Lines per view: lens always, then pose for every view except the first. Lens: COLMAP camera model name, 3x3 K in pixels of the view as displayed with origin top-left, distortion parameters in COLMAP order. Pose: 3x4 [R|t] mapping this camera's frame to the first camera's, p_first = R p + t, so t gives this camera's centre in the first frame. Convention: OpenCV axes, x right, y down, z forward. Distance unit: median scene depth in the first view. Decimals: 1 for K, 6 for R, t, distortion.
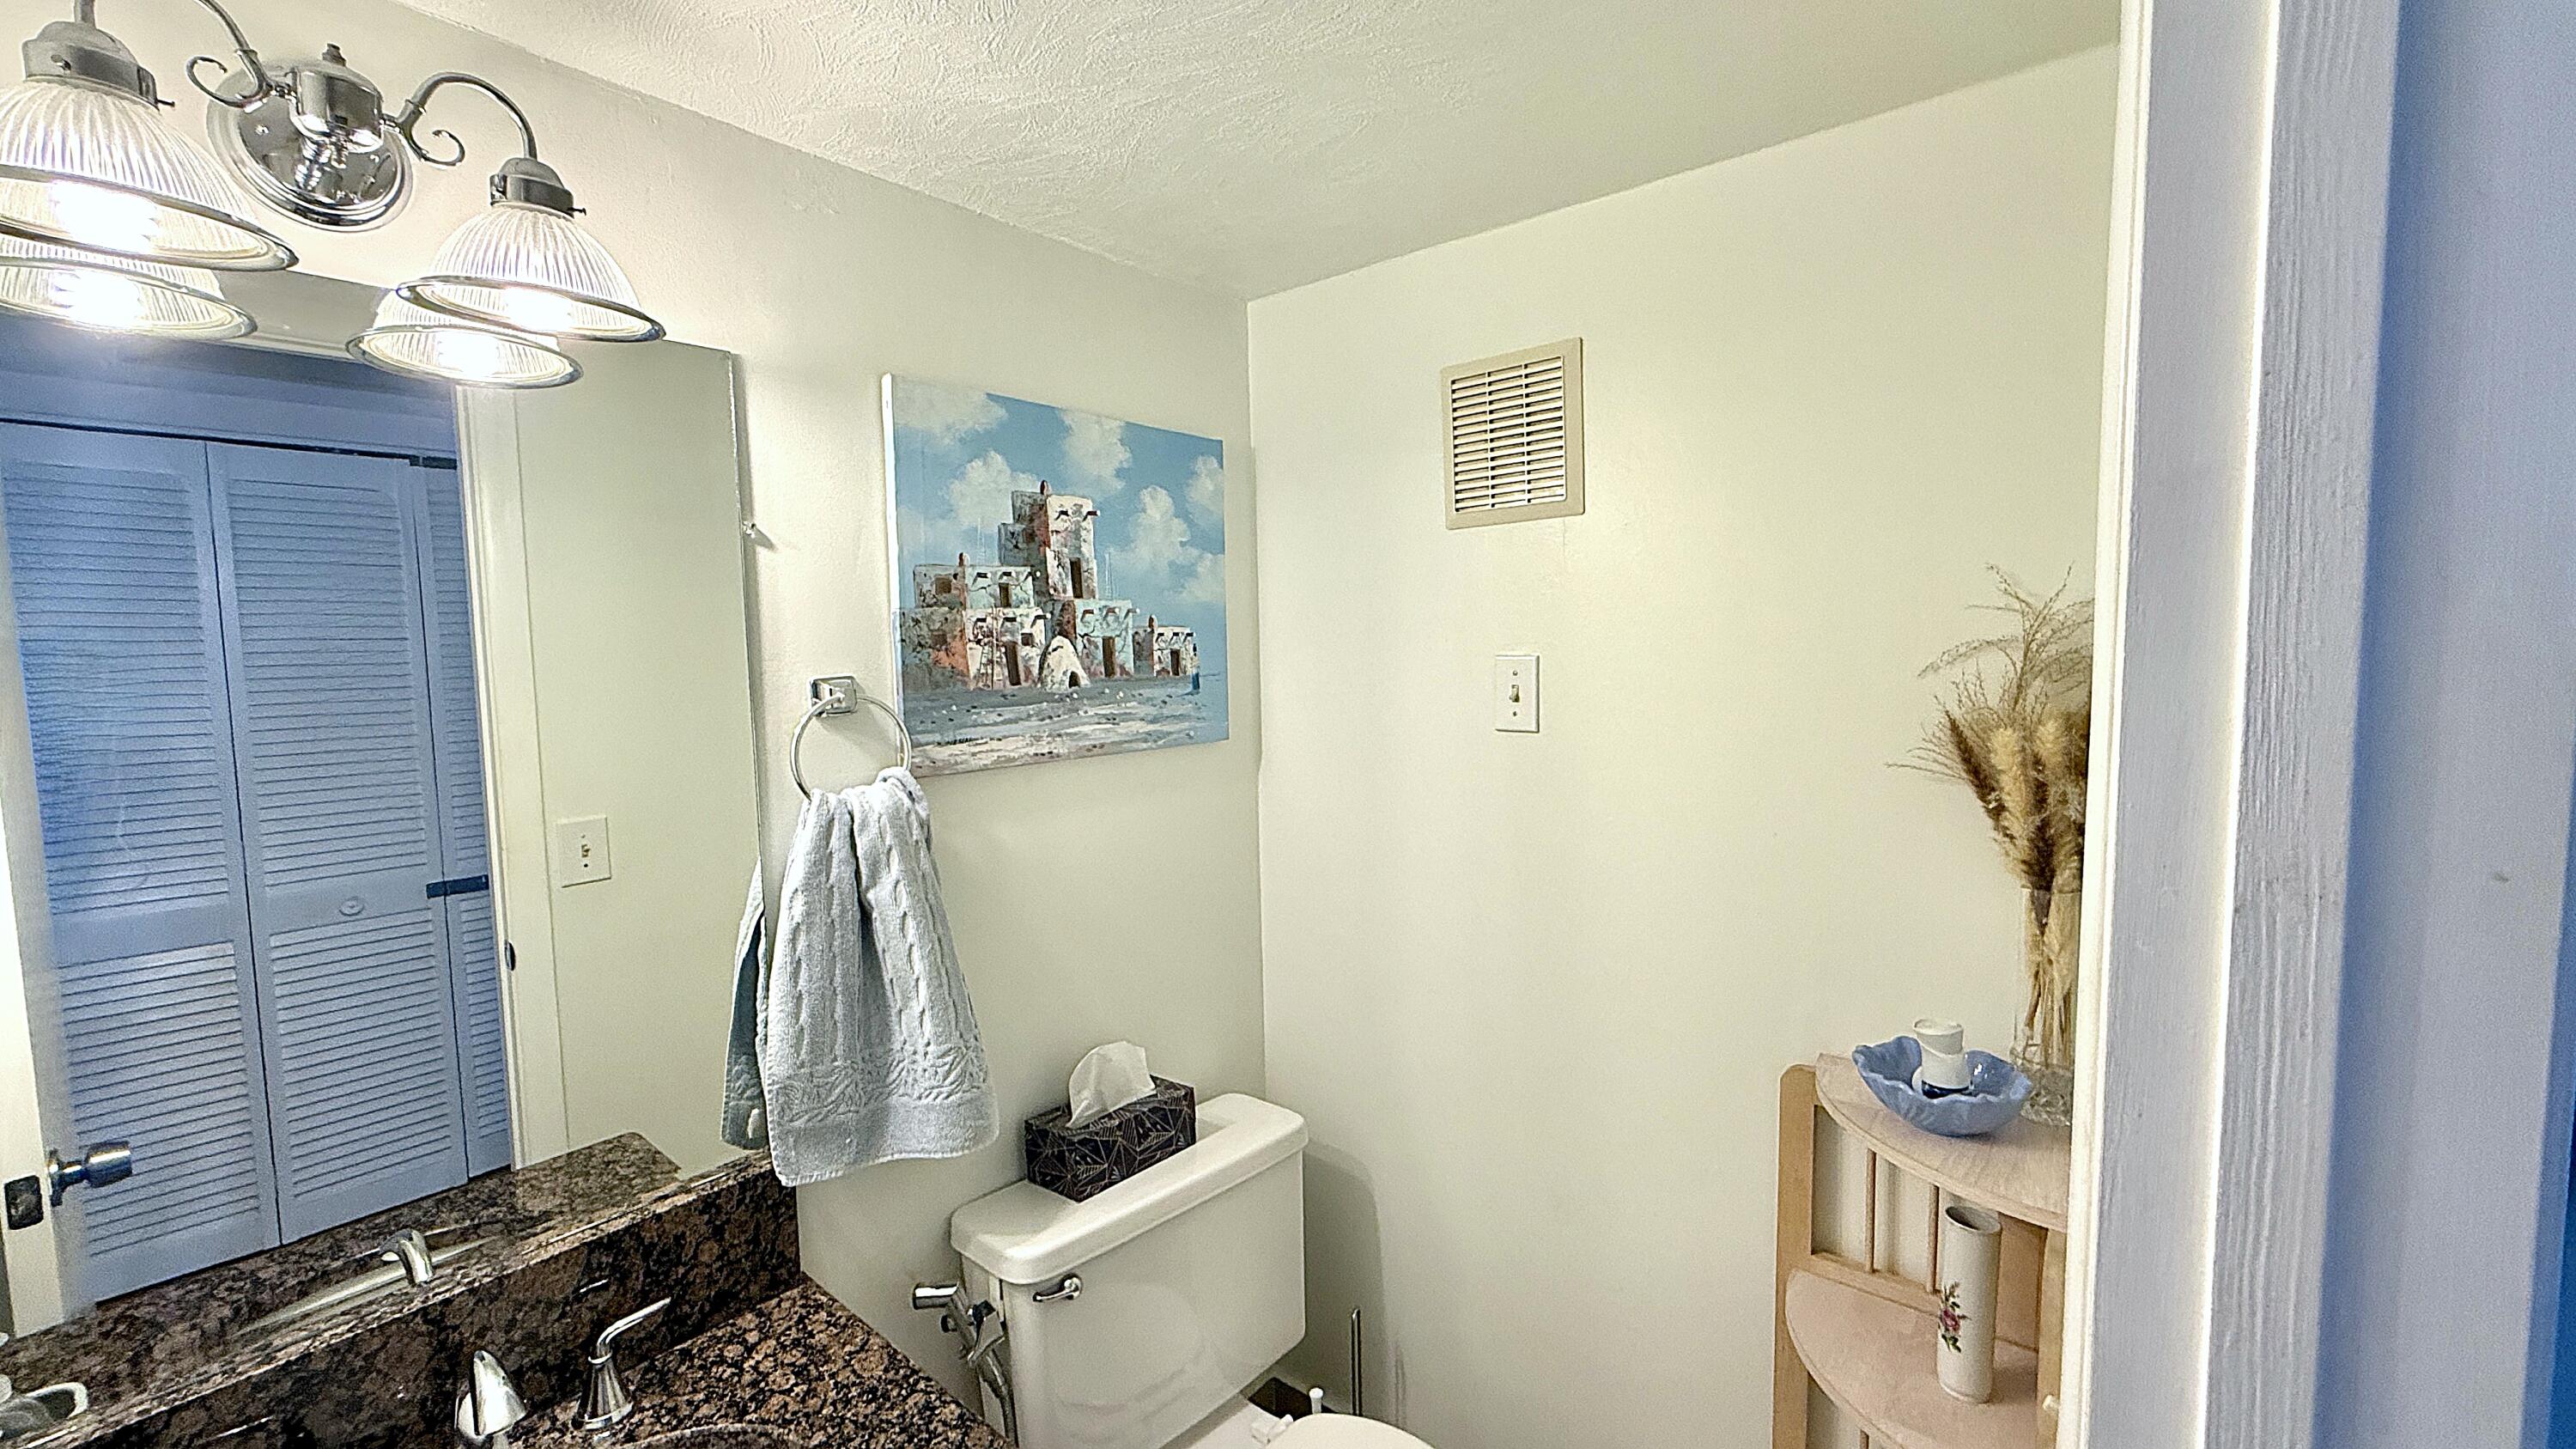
lens RADIAL K [[1023.5, 0, 1277.4], [0, 1023.5, 720.7], [0, 0, 1]] dist [-0.000654, 0.000086]
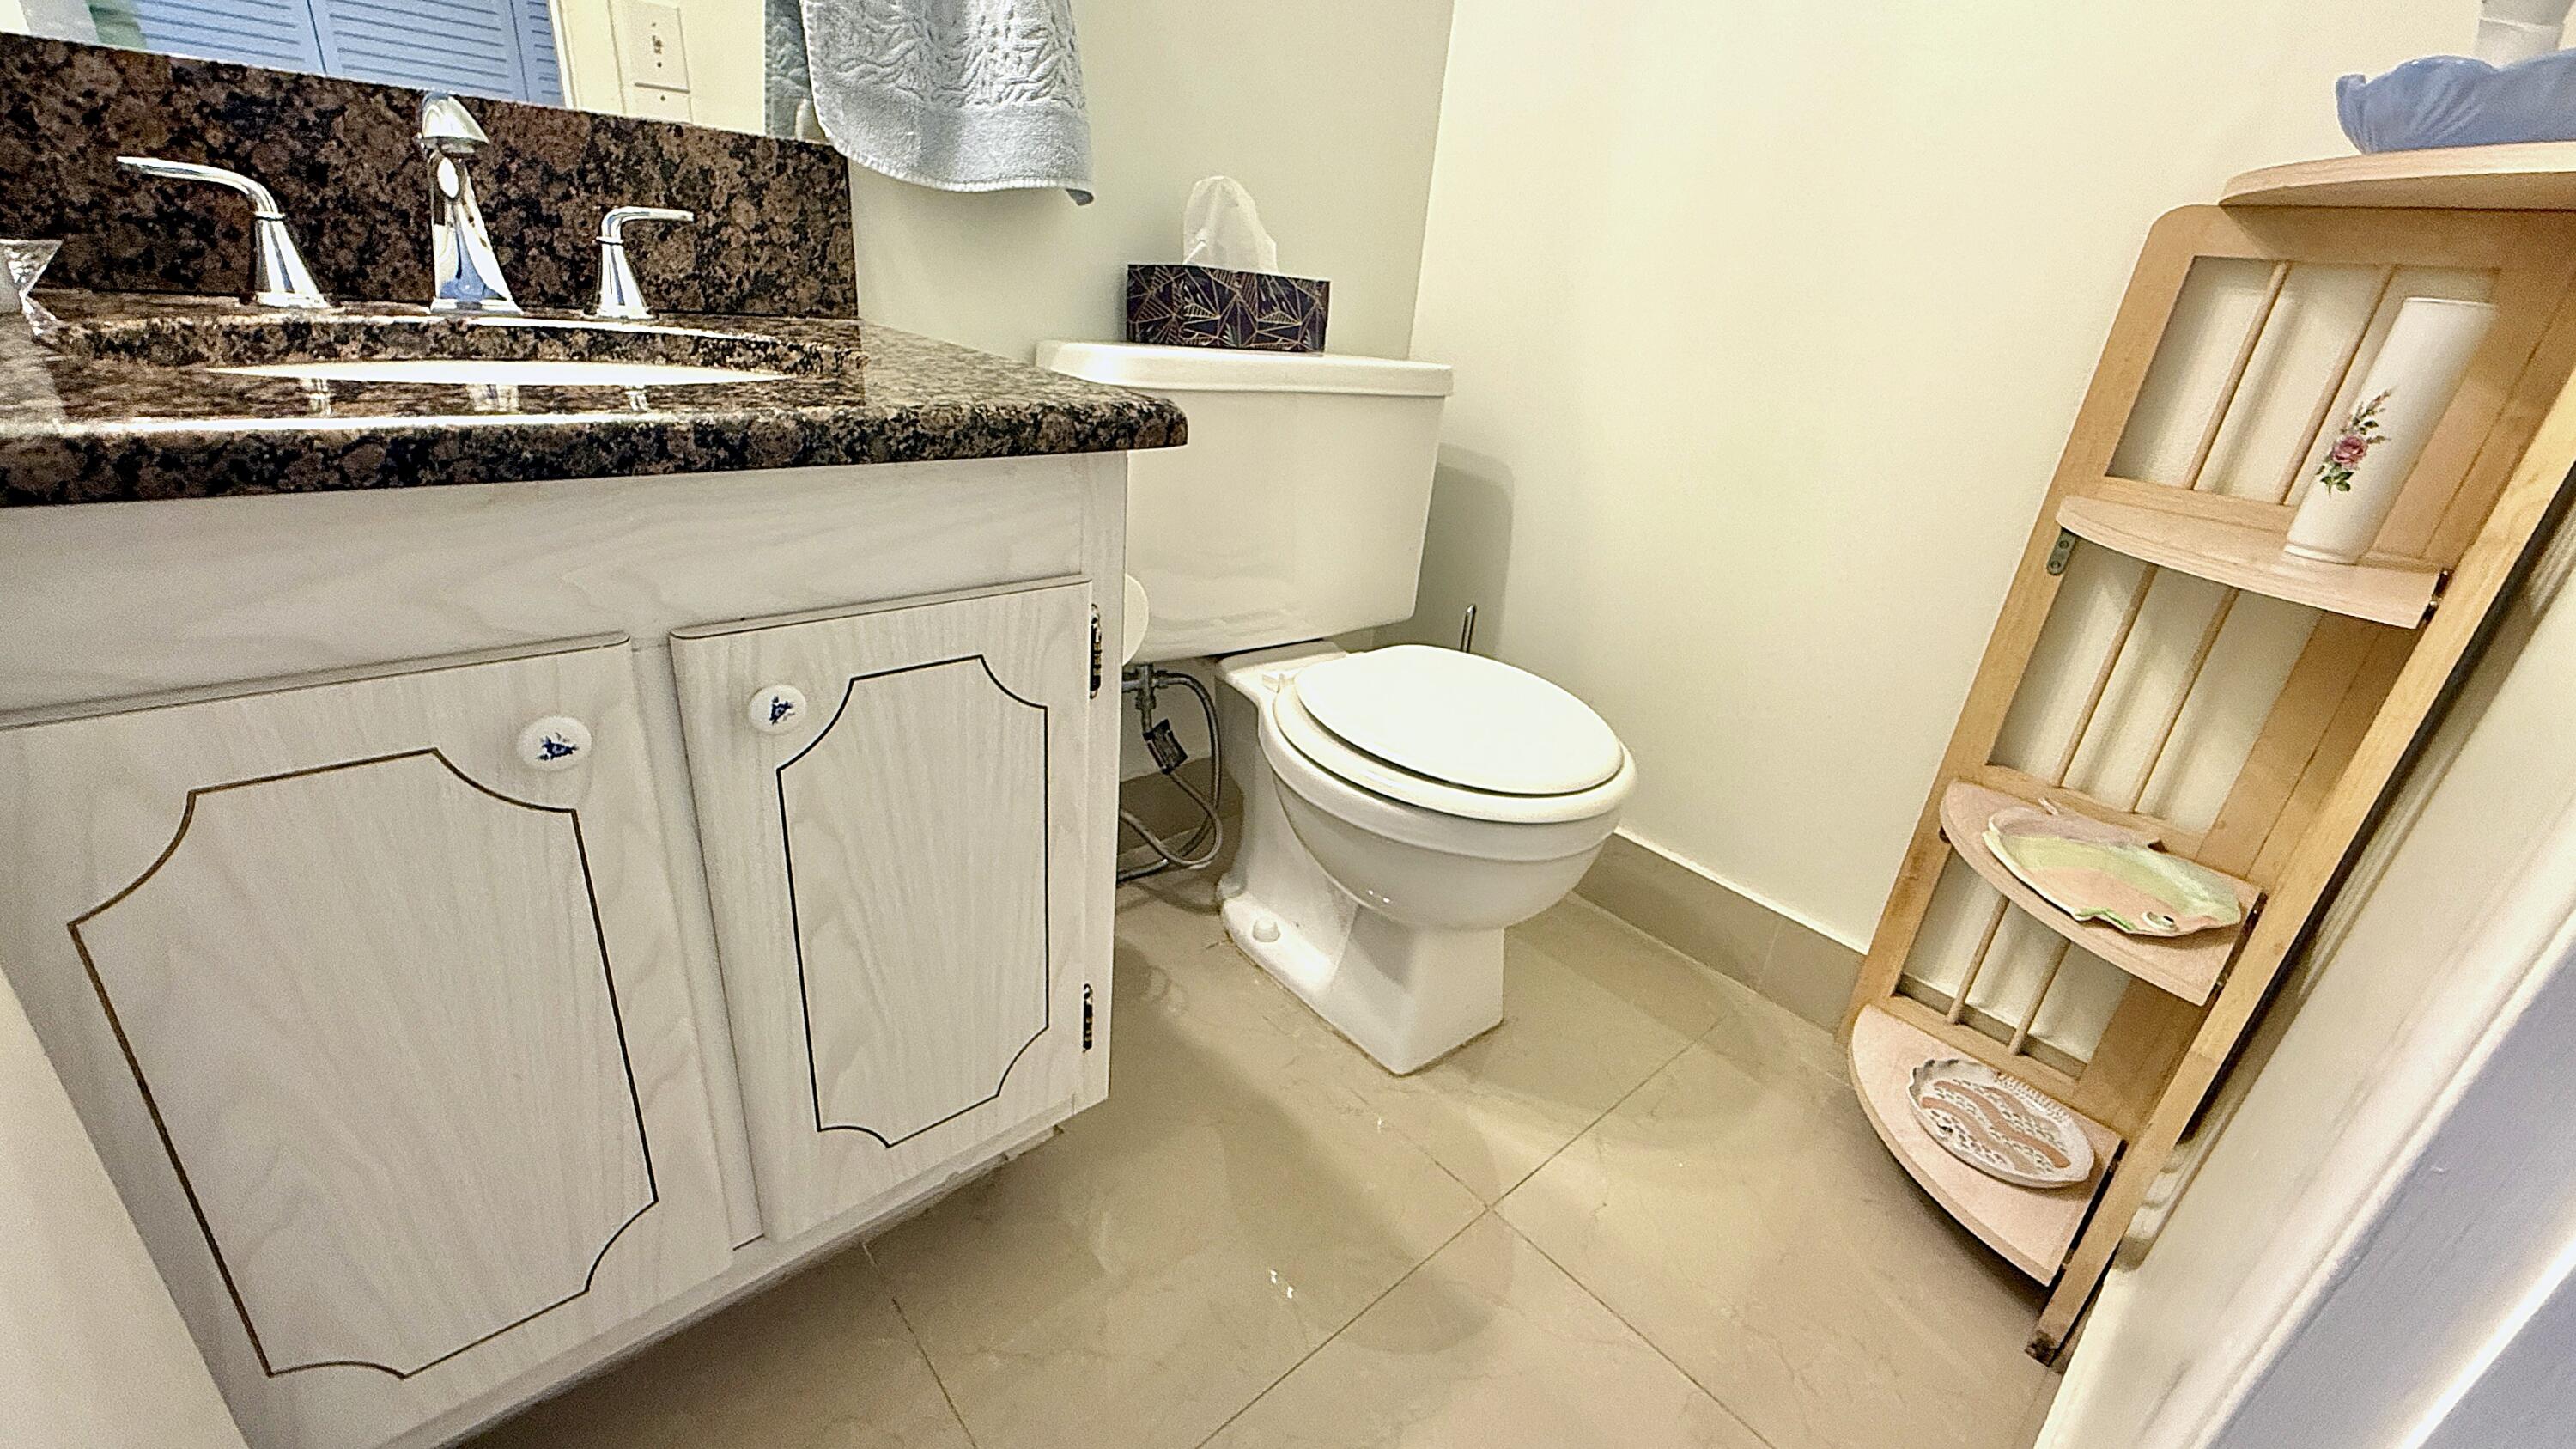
lens RADIAL K [[1023.5, 0, 1276.9], [0, 1023.5, 720.6], [0, 0, 1]] dist [-0.000654, 0.000086]
pose [[0.983395, 0.156367, -0.092103, 0.009038], [-0.117841, 0.936178, 0.331185, 0.532566], [0.138011, -0.314833, 0.939060, 0.138182]]
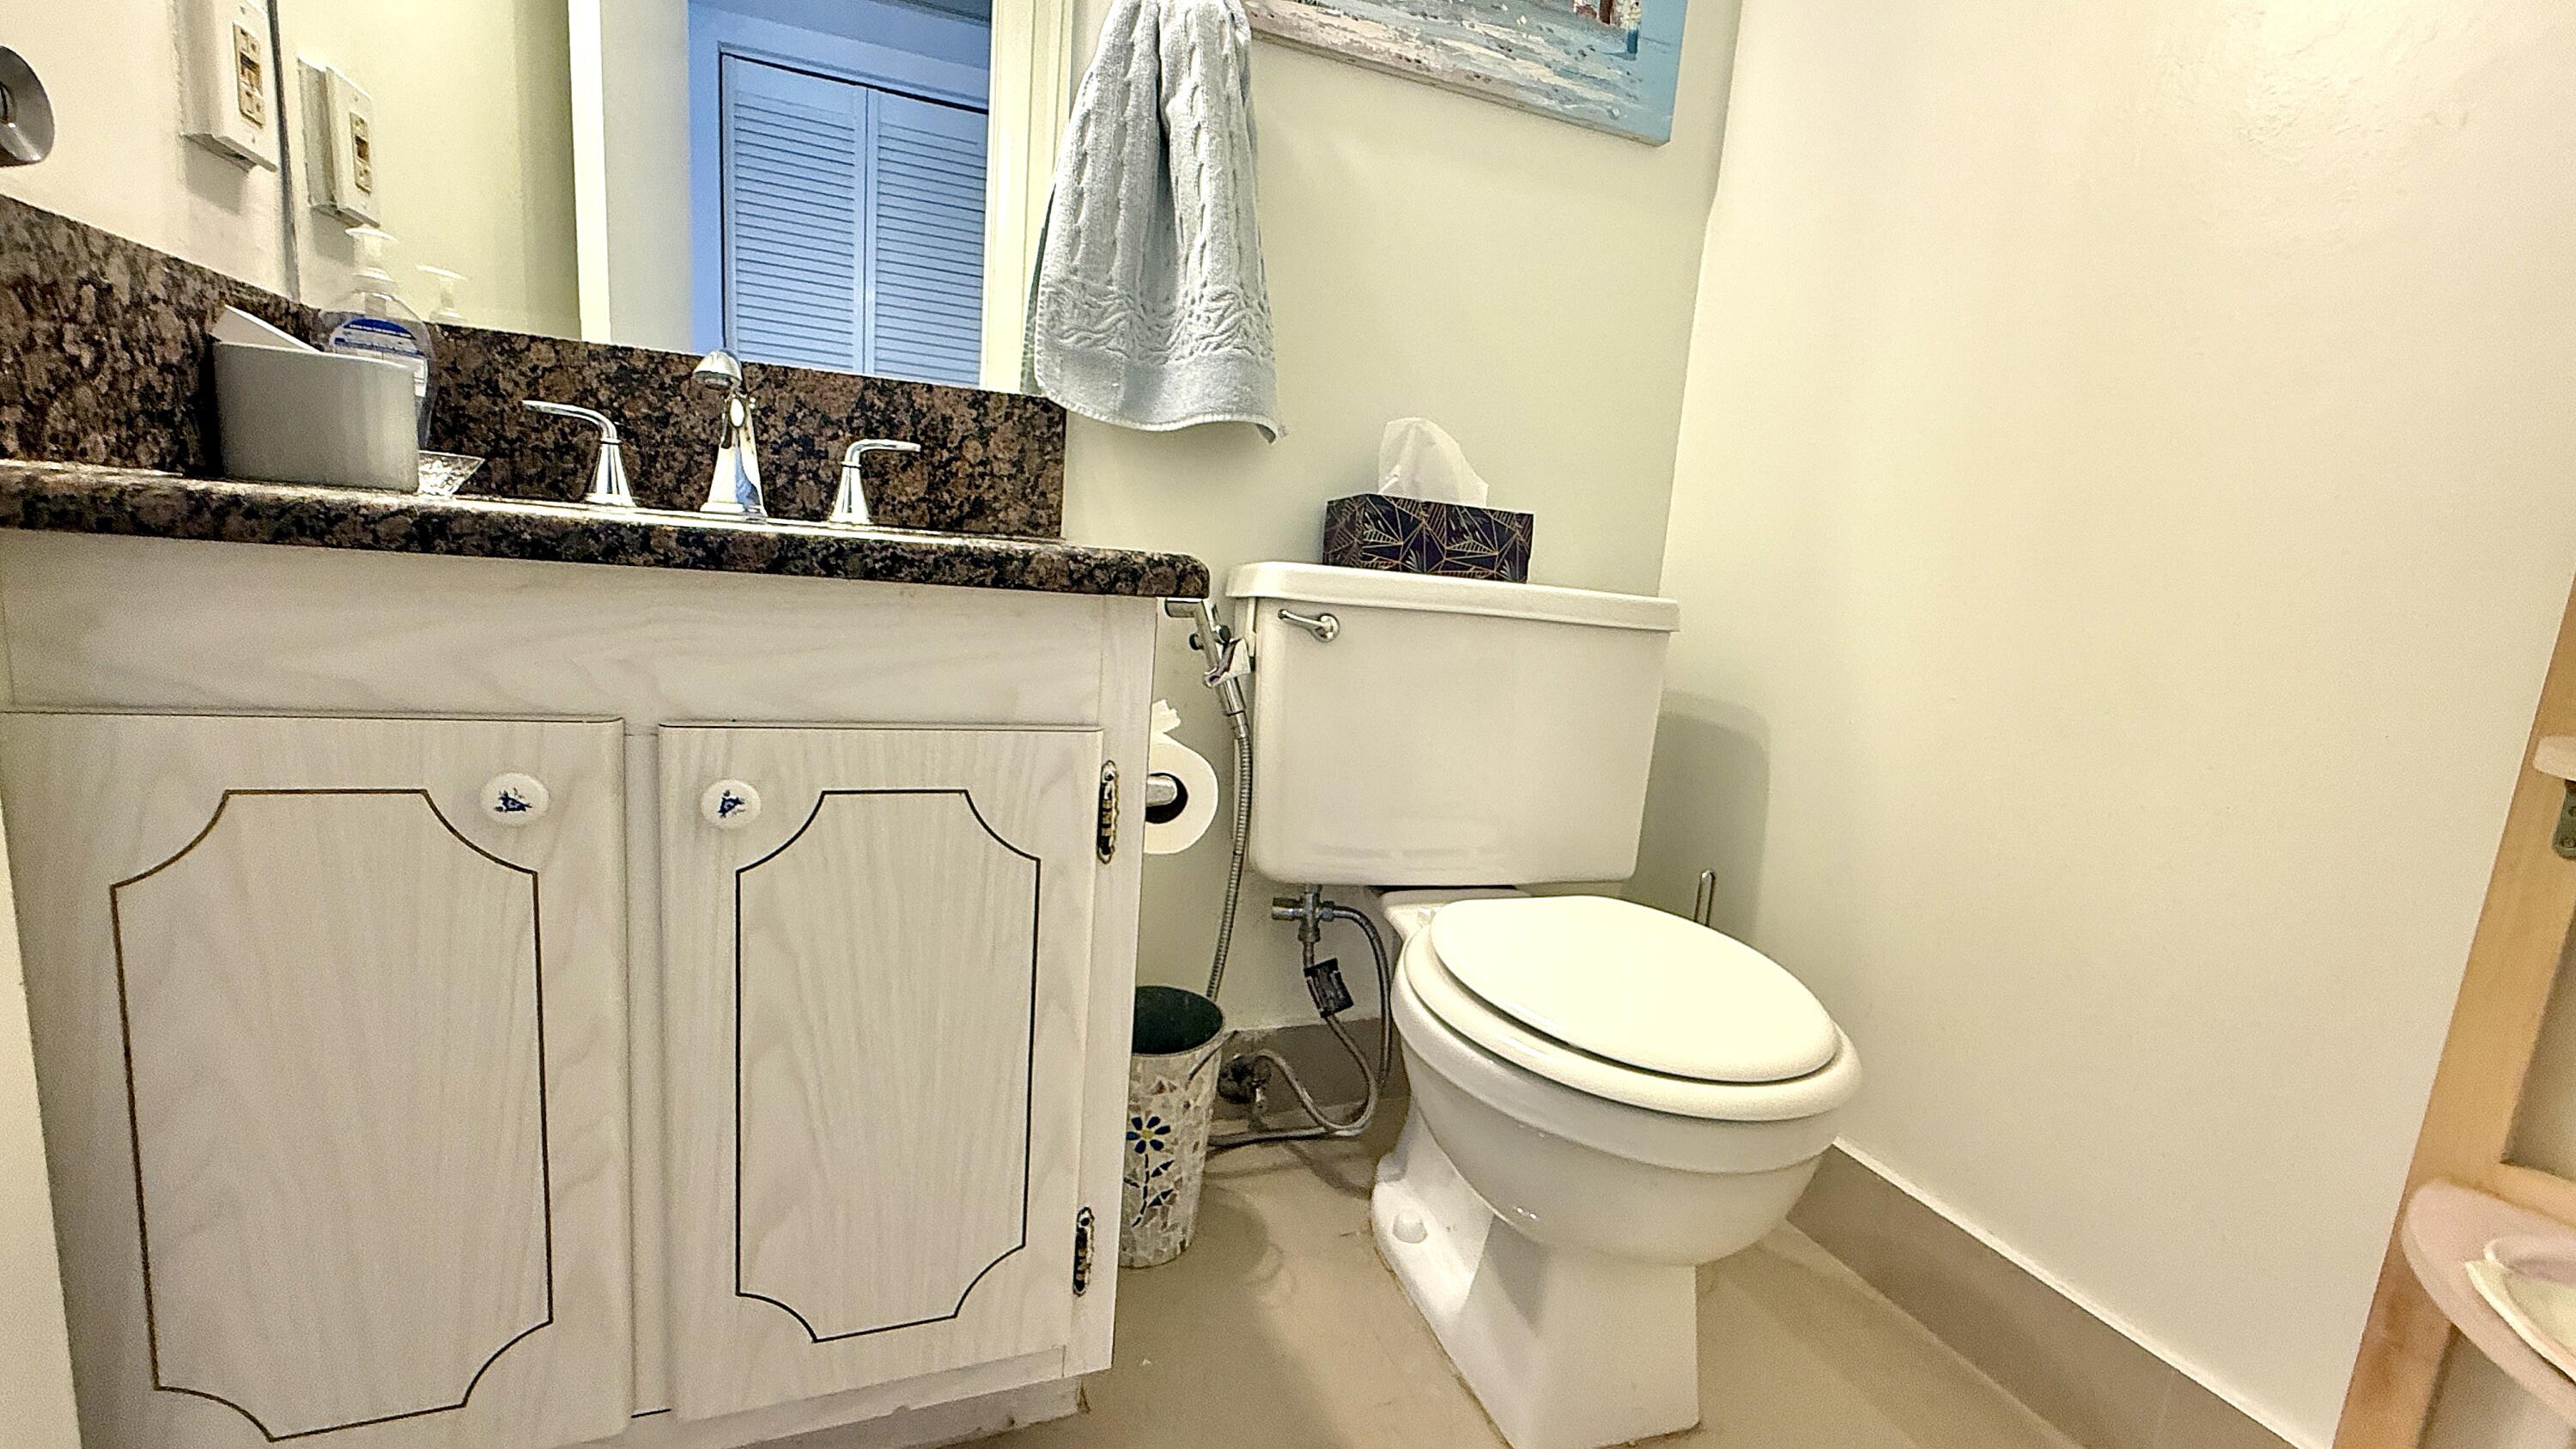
lens RADIAL K [[1023.5, 0, 1283.5], [0, 1023.5, 725.1], [0, 0, 1]] dist [-0.000654, 0.000086]
pose [[0.867939, 0.163931, -0.468838, 0.190679], [-0.133118, 0.986204, 0.098395, 0.591555], [0.478500, -0.022990, 0.877787, 0.251849]]
